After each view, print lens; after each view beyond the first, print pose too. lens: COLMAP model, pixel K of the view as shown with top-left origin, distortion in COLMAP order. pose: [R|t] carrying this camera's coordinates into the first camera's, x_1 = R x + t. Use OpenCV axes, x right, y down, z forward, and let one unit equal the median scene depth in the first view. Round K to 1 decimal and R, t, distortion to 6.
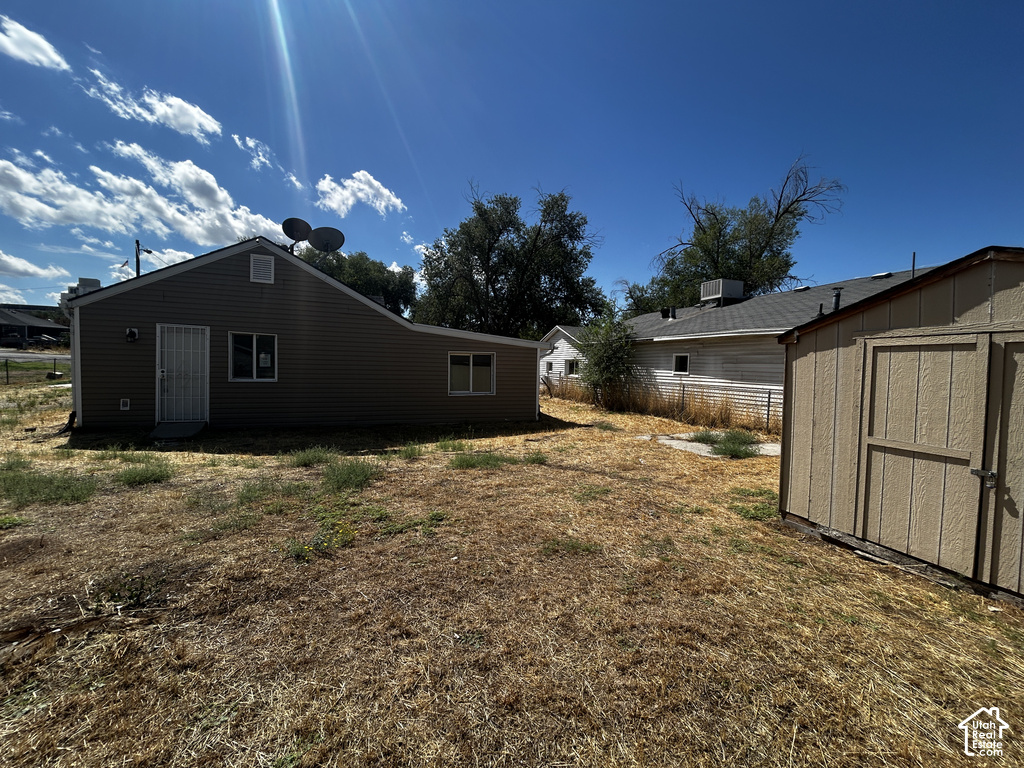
lens RADIAL K [[410.7, 0, 509.6], [0, 410.7, 384.7], [0, 0, 1]] dist [-0.002571, 0.000863]
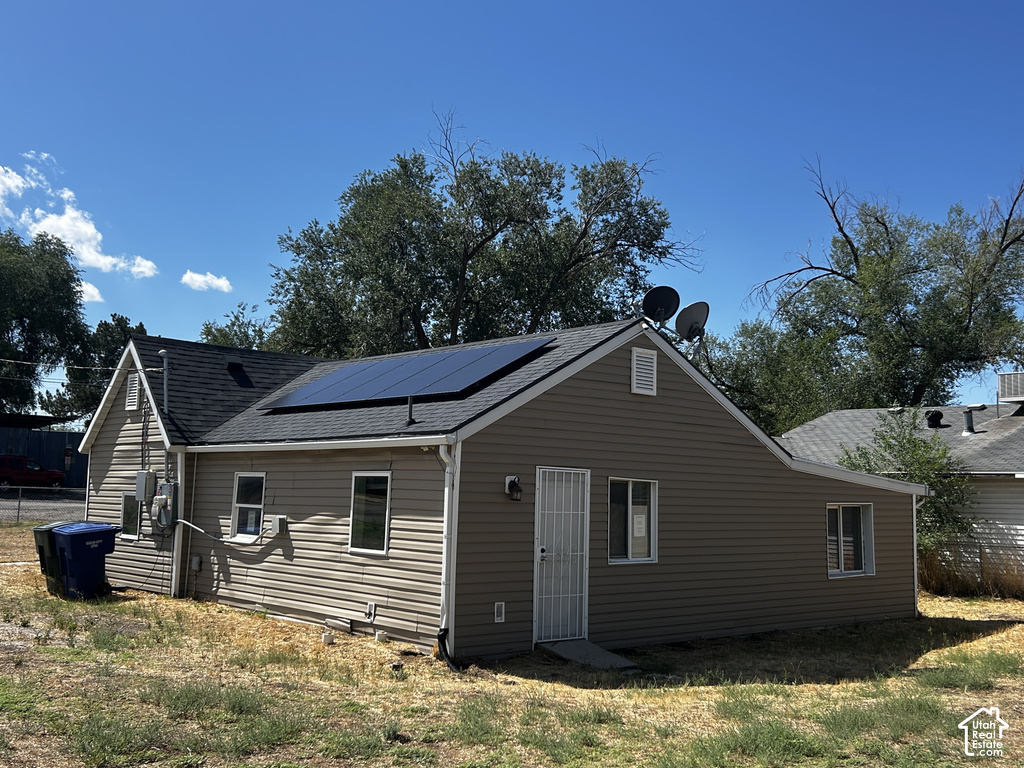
lens RADIAL K [[1036.1, 0, 512.9], [0, 1036.1, 378.5], [0, 0, 1]] dist [0.035361, 0.000000]
pose [[0.946479, 0.033881, 0.320982, -1.250217], [0.013789, 0.989323, -0.145086, -0.055531], [-0.322470, 0.141747, 0.935906, -0.343352]]
